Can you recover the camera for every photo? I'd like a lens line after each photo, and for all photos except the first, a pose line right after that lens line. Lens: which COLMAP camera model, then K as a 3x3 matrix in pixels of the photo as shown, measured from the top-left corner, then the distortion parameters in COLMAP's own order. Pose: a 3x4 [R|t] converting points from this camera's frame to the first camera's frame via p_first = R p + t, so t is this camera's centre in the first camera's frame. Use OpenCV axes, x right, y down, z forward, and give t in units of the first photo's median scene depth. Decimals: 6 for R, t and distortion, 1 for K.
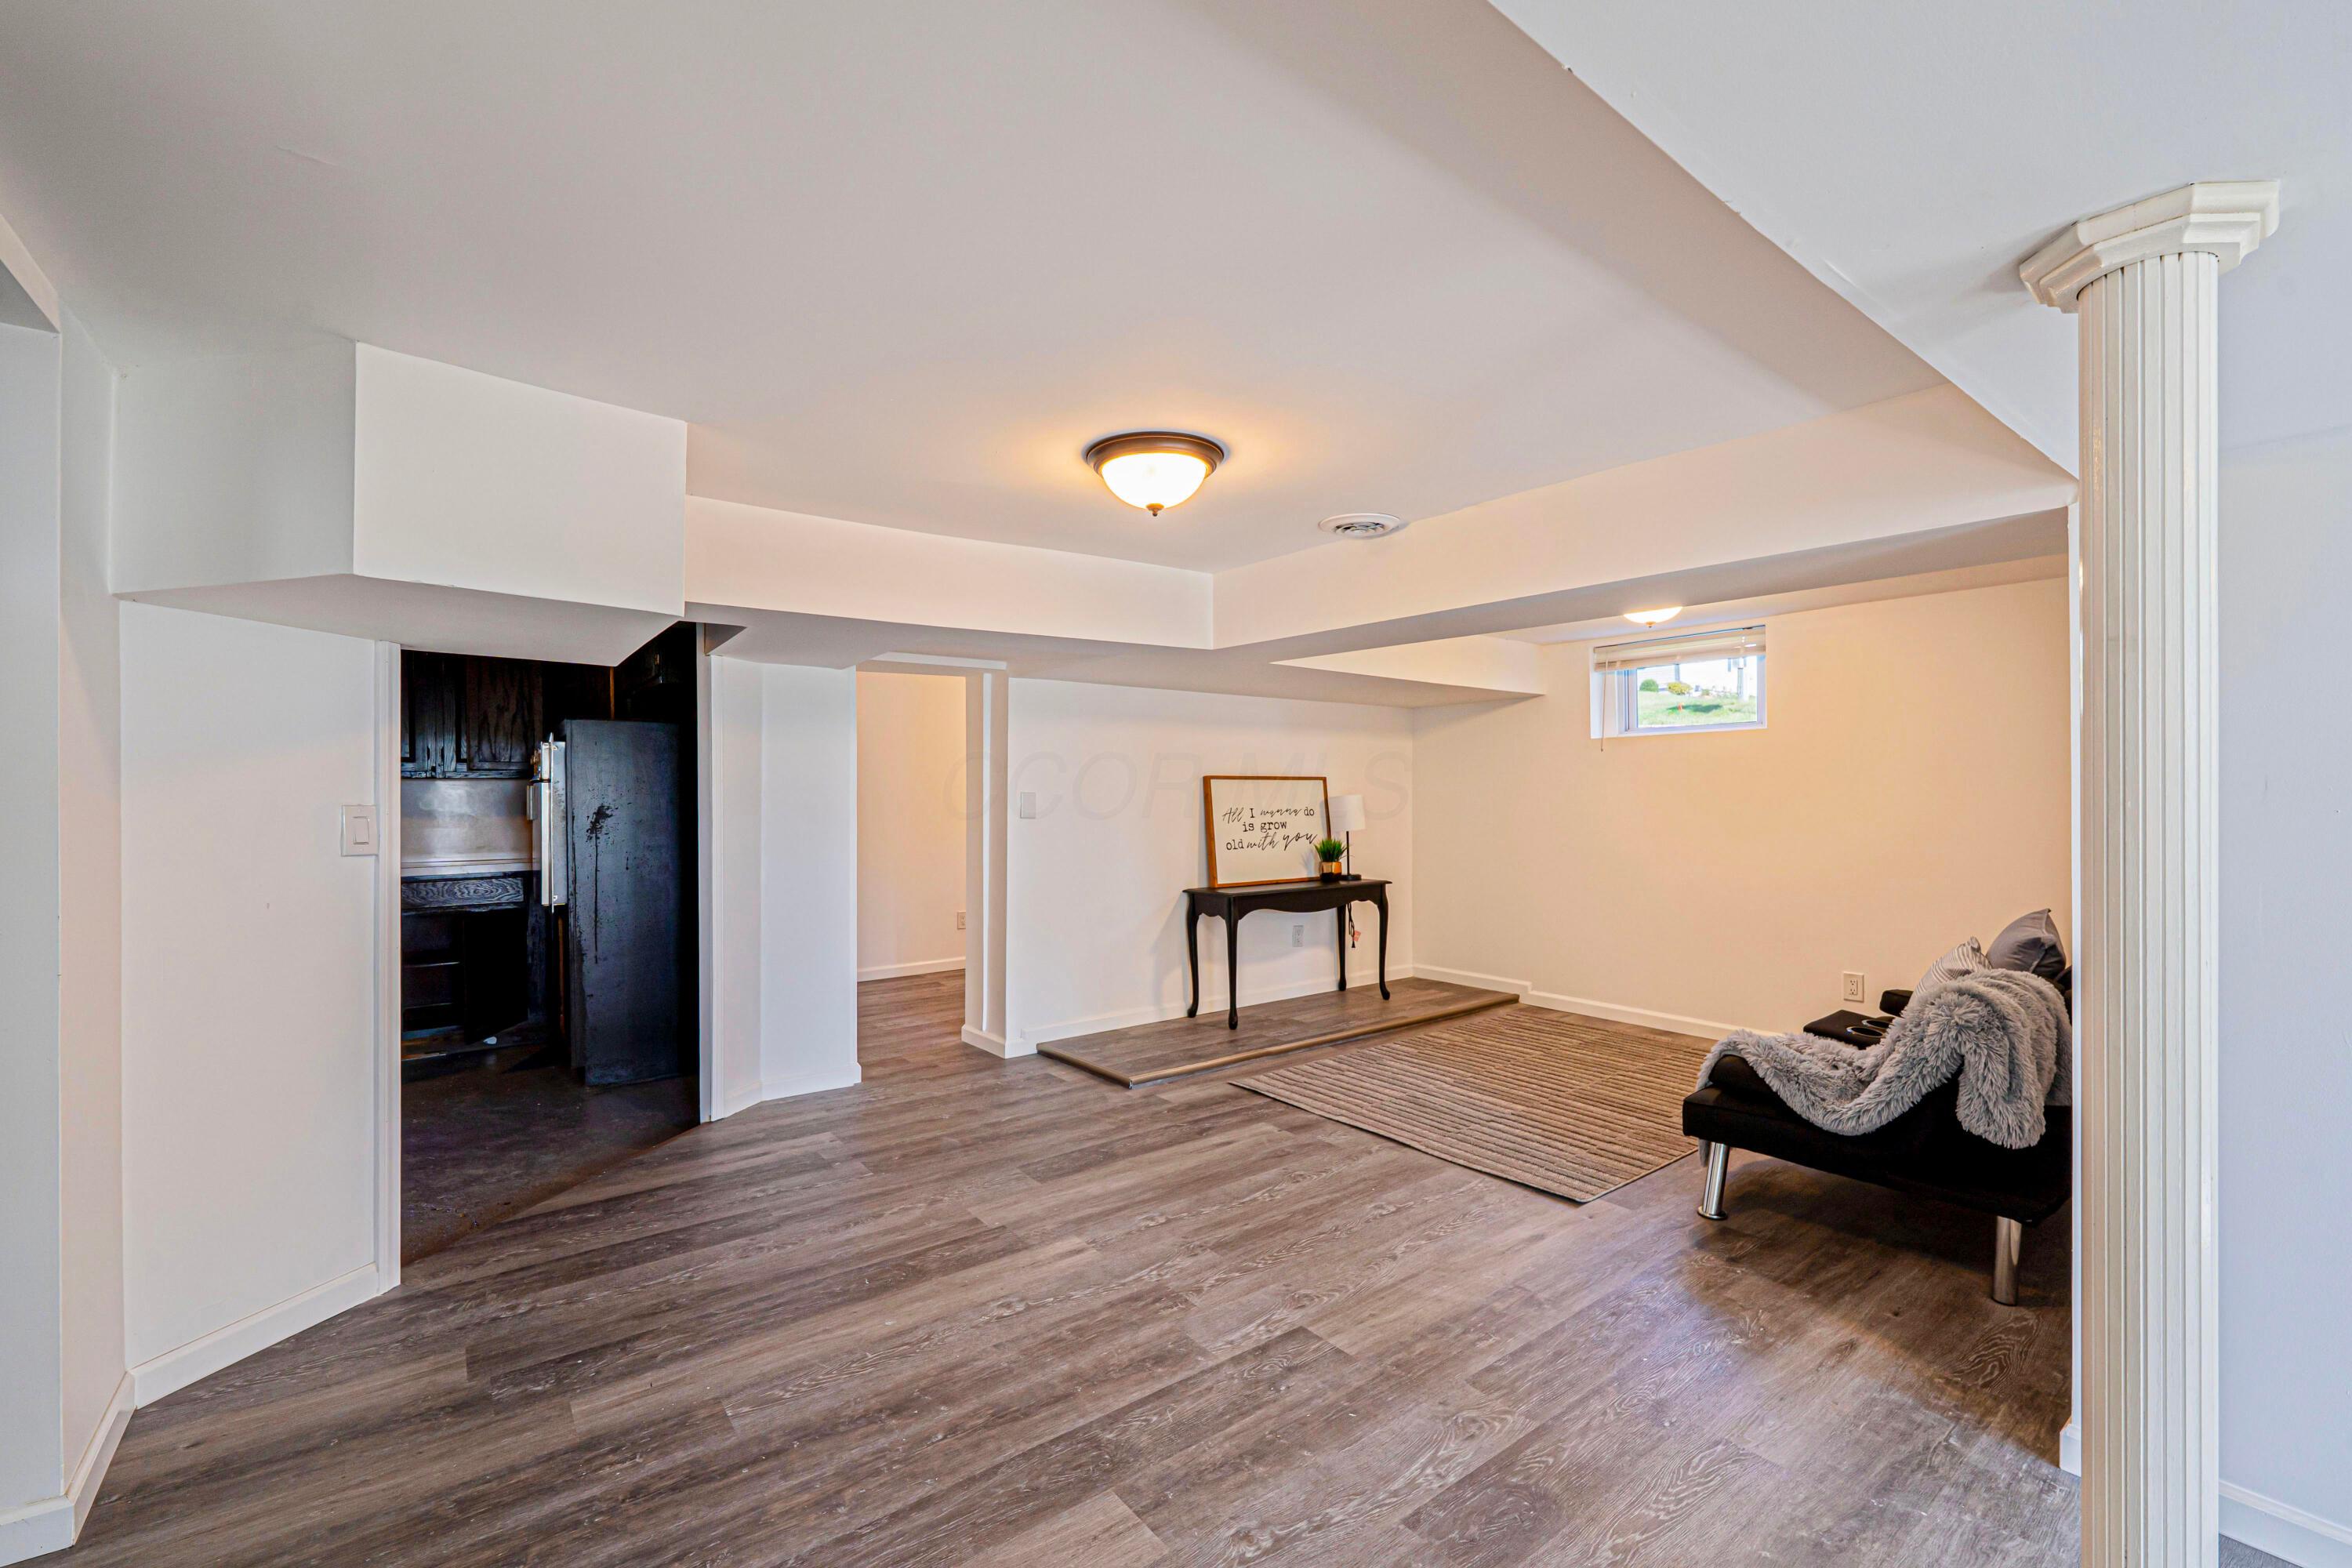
lens RADIAL K [[967.2, 0, 1176.1], [0, 967.2, 798.3], [0, 0, 1]] dist [-0.010213, -0.000381]
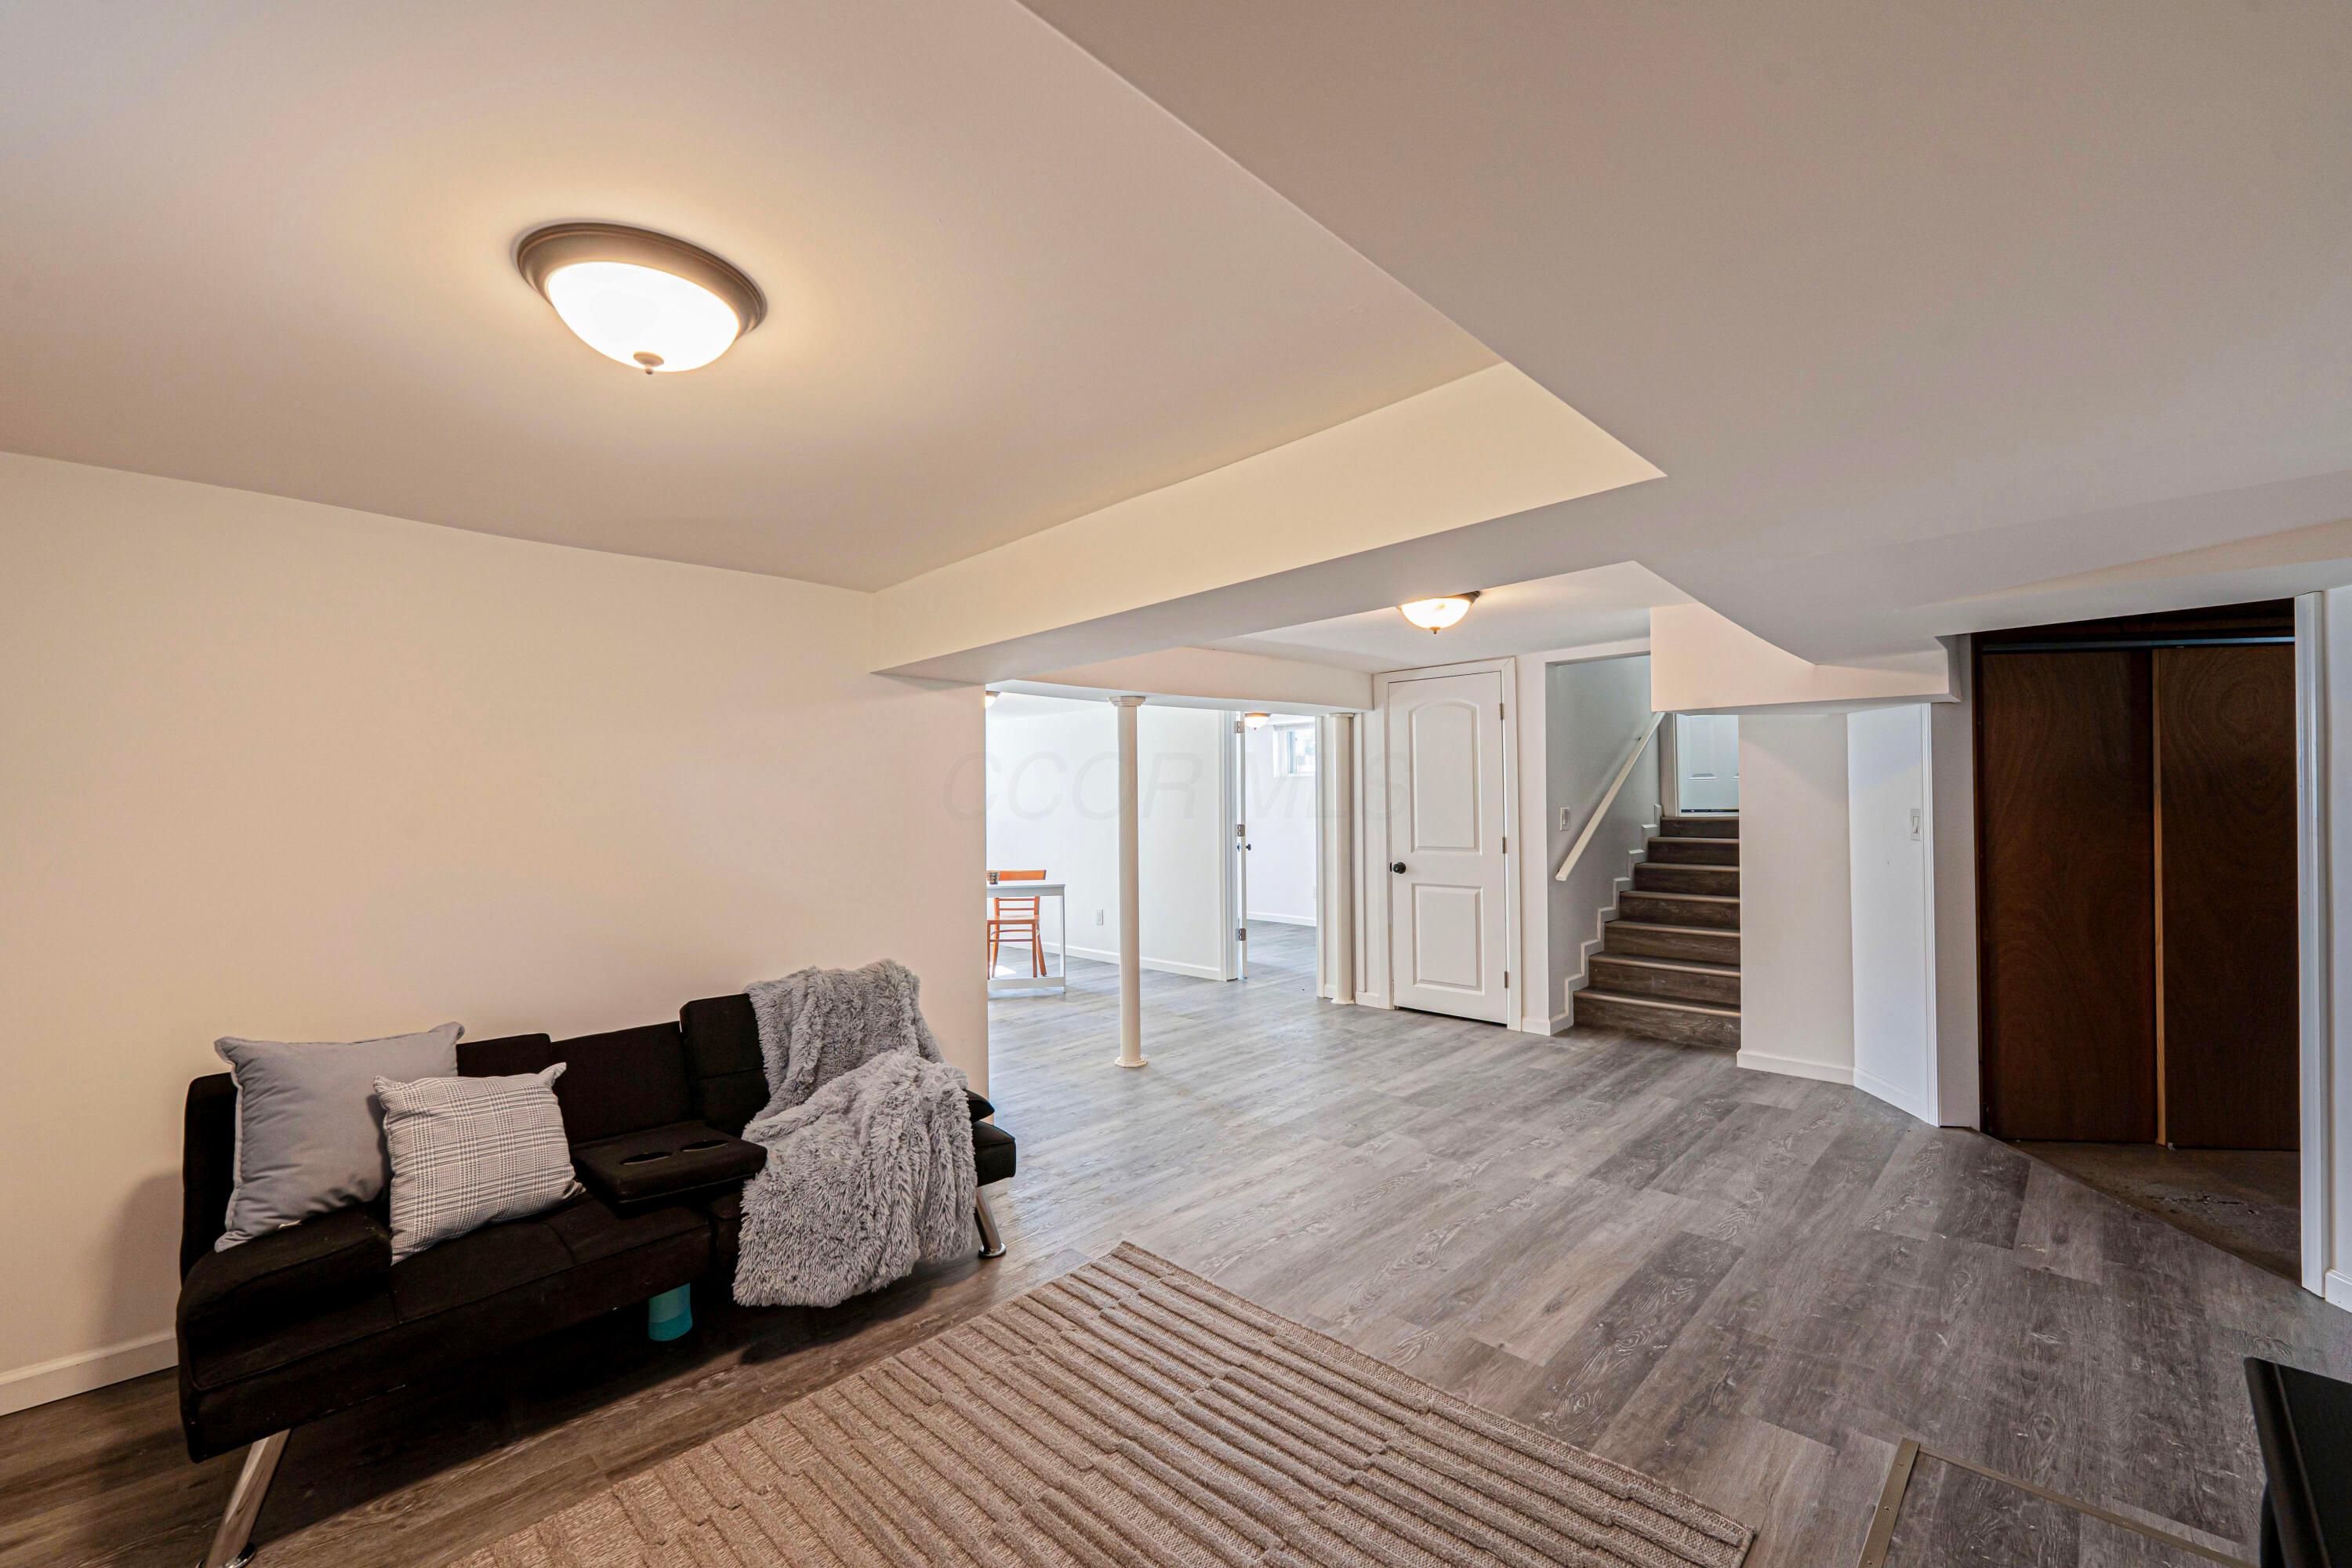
lens RADIAL K [[967.2, 0, 1174.9], [0, 967.2, 790.5], [0, 0, 1]] dist [-0.010213, -0.000381]
pose [[-0.988449, 0.017823, -0.150502, 0.527142], [0.019196, 0.999786, -0.007671, -0.027729], [0.150333, -0.010471, -0.988580, 2.061263]]
